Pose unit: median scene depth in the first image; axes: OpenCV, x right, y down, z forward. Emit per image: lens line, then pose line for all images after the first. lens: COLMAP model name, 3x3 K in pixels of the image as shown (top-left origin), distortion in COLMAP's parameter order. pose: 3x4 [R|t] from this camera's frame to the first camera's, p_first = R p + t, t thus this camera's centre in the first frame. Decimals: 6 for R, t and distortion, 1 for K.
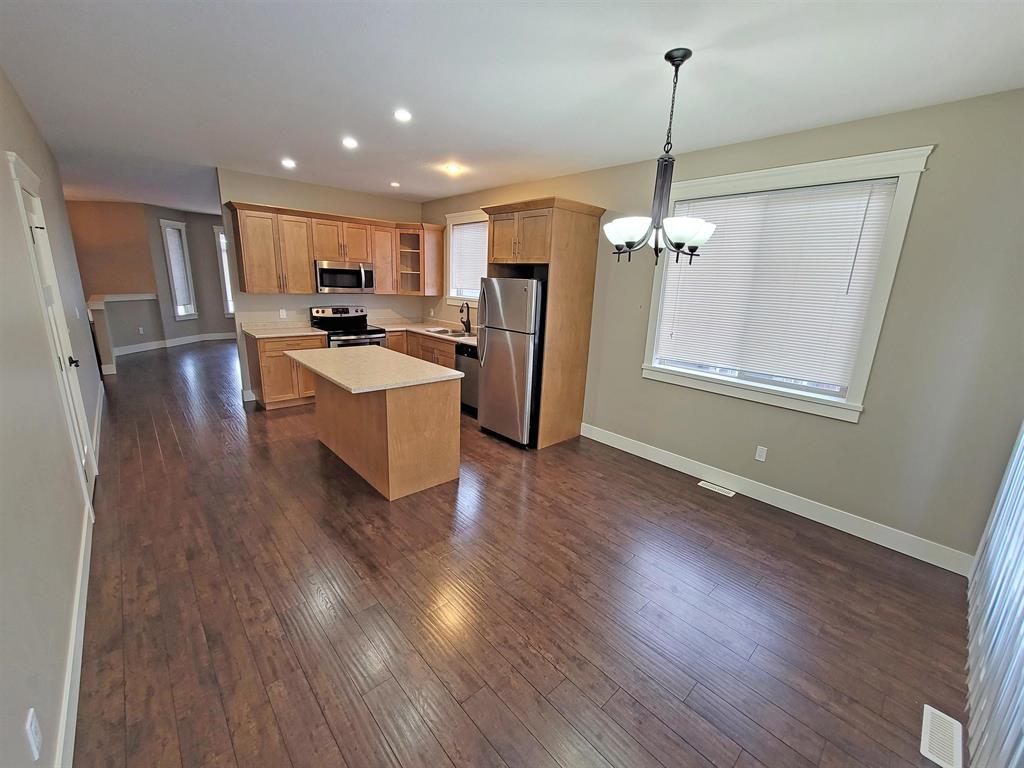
lens RADIAL K [[415.4, 0, 511.5], [0, 415.4, 380.7], [0, 0, 1]] dist [0.000516, 0.000059]
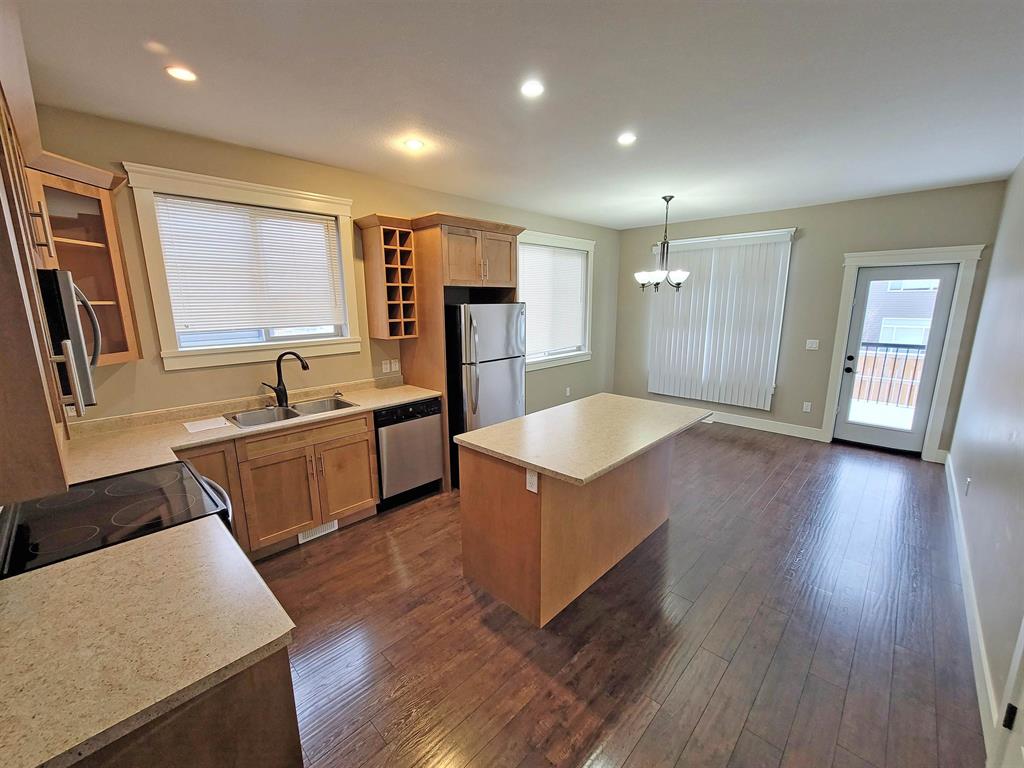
lens RADIAL K [[414.2, 0, 512.6], [0, 414.2, 384.8], [0, 0, 1]] dist [-0.001871, -0.000291]
pose [[-0.053312, -0.240036, 0.969299, -1.688465], [0.240564, 0.939004, 0.245765, -0.530524], [-0.969168, 0.246280, 0.007684, 1.804954]]
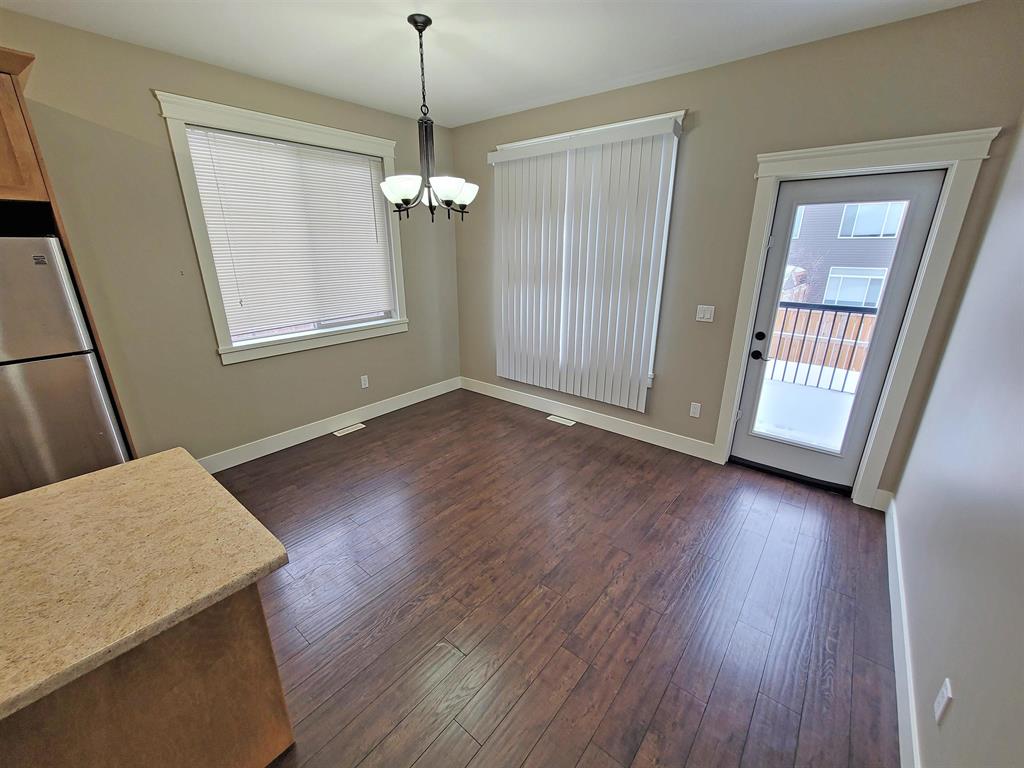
lens RADIAL K [[419.2, 0, 512.0], [0, 419.2, 384.0], [0, 0, 1]] dist [0.000328, -0.000024]
pose [[-0.136349, -0.352617, 0.925781, -0.865873], [0.228411, 0.898140, 0.375730, -0.263126], [-0.963970, 0.262689, -0.041919, 0.956698]]
